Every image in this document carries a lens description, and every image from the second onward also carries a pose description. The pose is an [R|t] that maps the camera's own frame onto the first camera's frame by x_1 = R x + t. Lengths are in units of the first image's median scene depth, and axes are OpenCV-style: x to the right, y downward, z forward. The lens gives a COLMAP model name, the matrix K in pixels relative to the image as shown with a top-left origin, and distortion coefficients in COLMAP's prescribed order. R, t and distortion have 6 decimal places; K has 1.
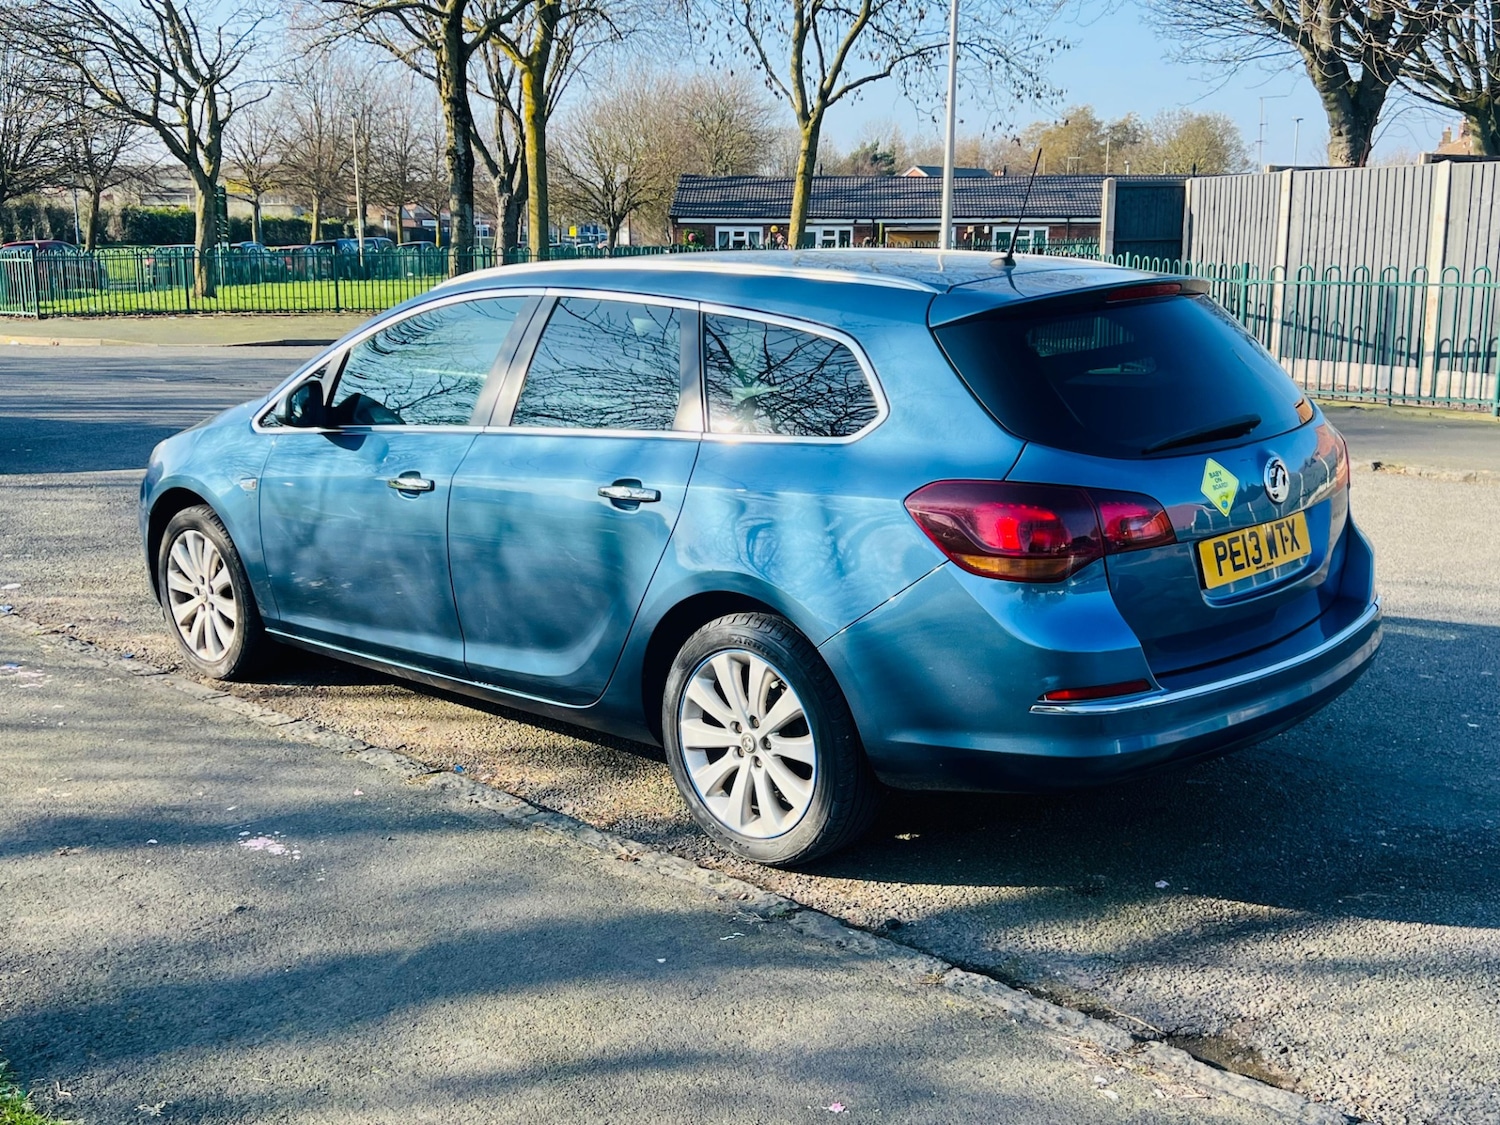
lens RADIAL K [[1627.6, 0, 763.0], [0, 1627.6, 577.3], [0, 0, 1]] dist [0.103844, -0.223893]
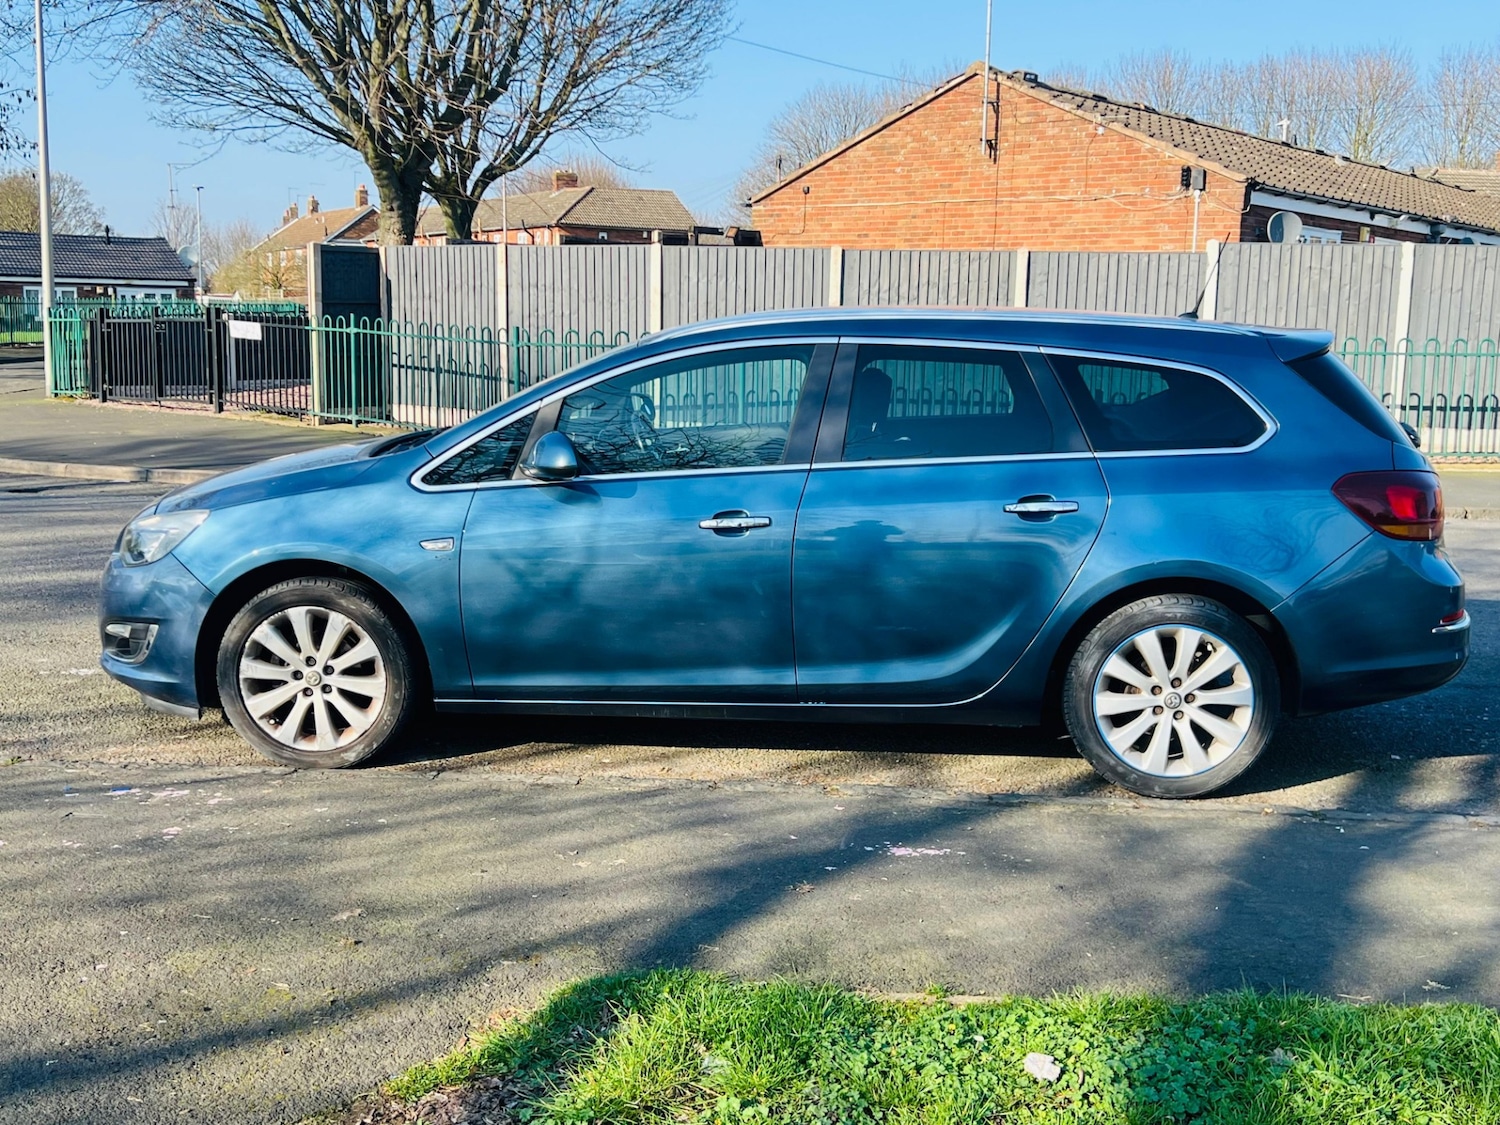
lens RADIAL K [[1627.4, 0, 750.0], [0, 1627.4, 562.5], [0, 0, 1]] dist [0.099902, -0.204161]
pose [[0.781131, -0.078824, 0.619372, -0.769810], [0.108128, 0.994088, -0.009855, -0.018679], [-0.614934, 0.074669, 0.785036, 0.161626]]
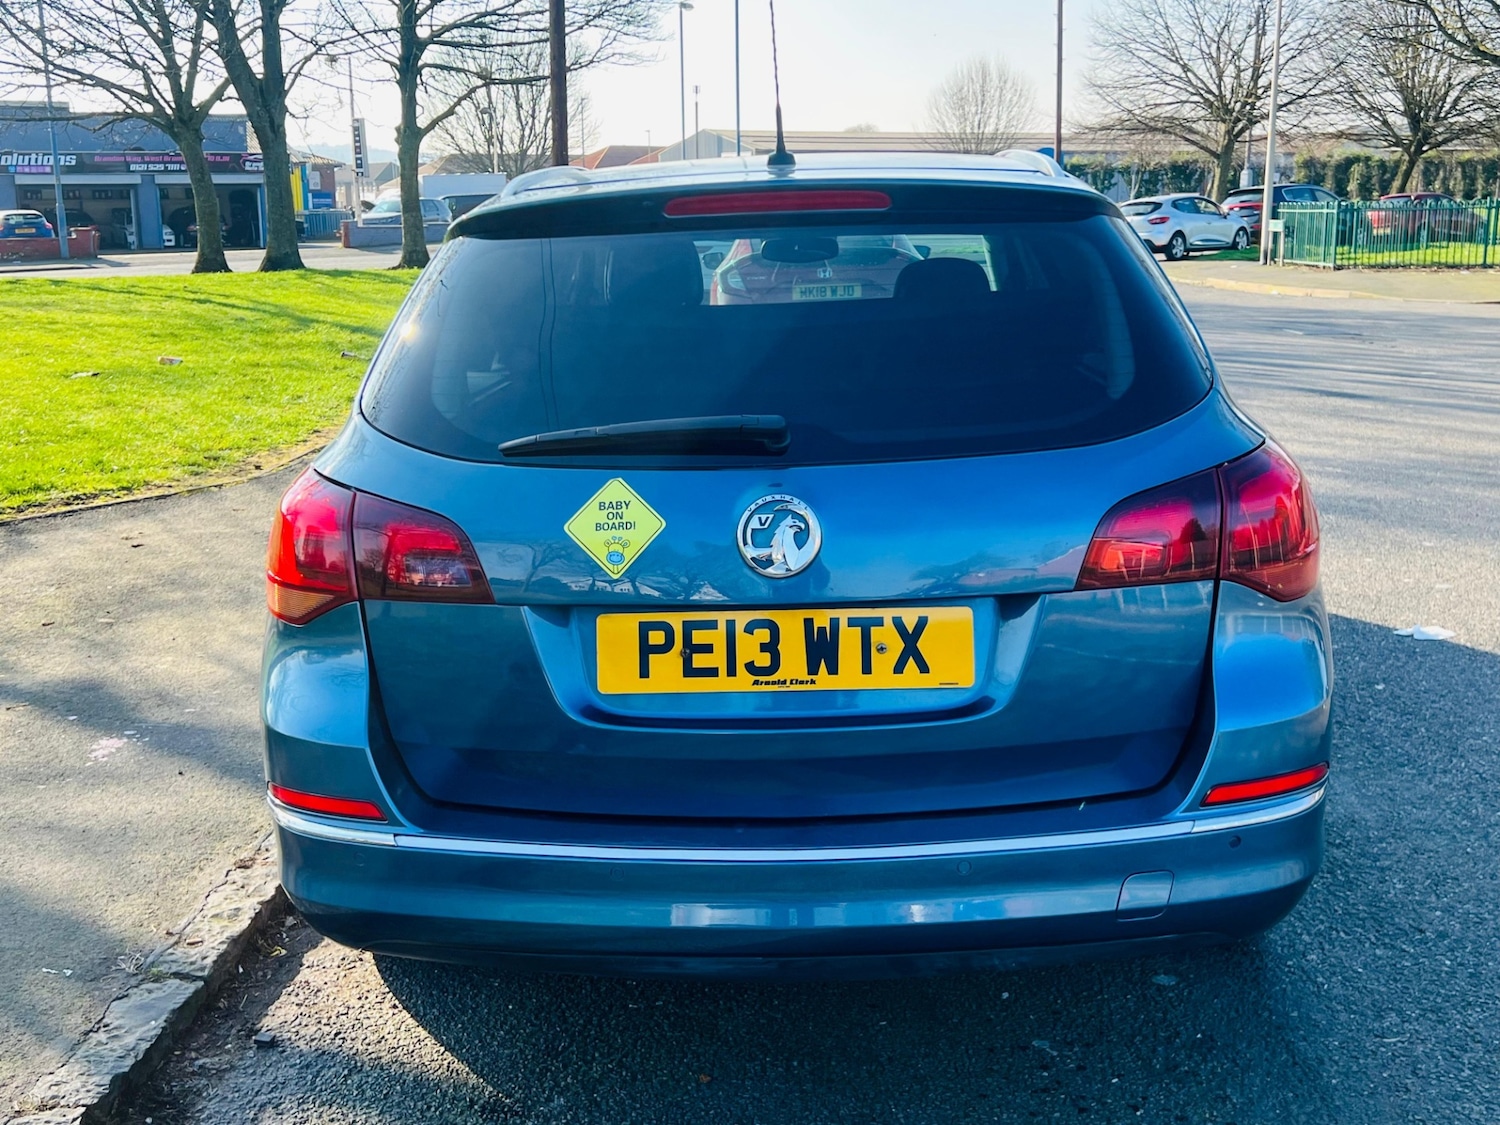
lens RADIAL K [[1627.4, 0, 748.9], [0, 1627.4, 577.6], [0, 0, 1]] dist [0.100993, -0.208531]
pose [[0.655992, 0.166696, -0.736130, 0.526903], [-0.147786, 0.984795, 0.091308, -0.069286], [0.740158, 0.048892, 0.670653, 0.449445]]
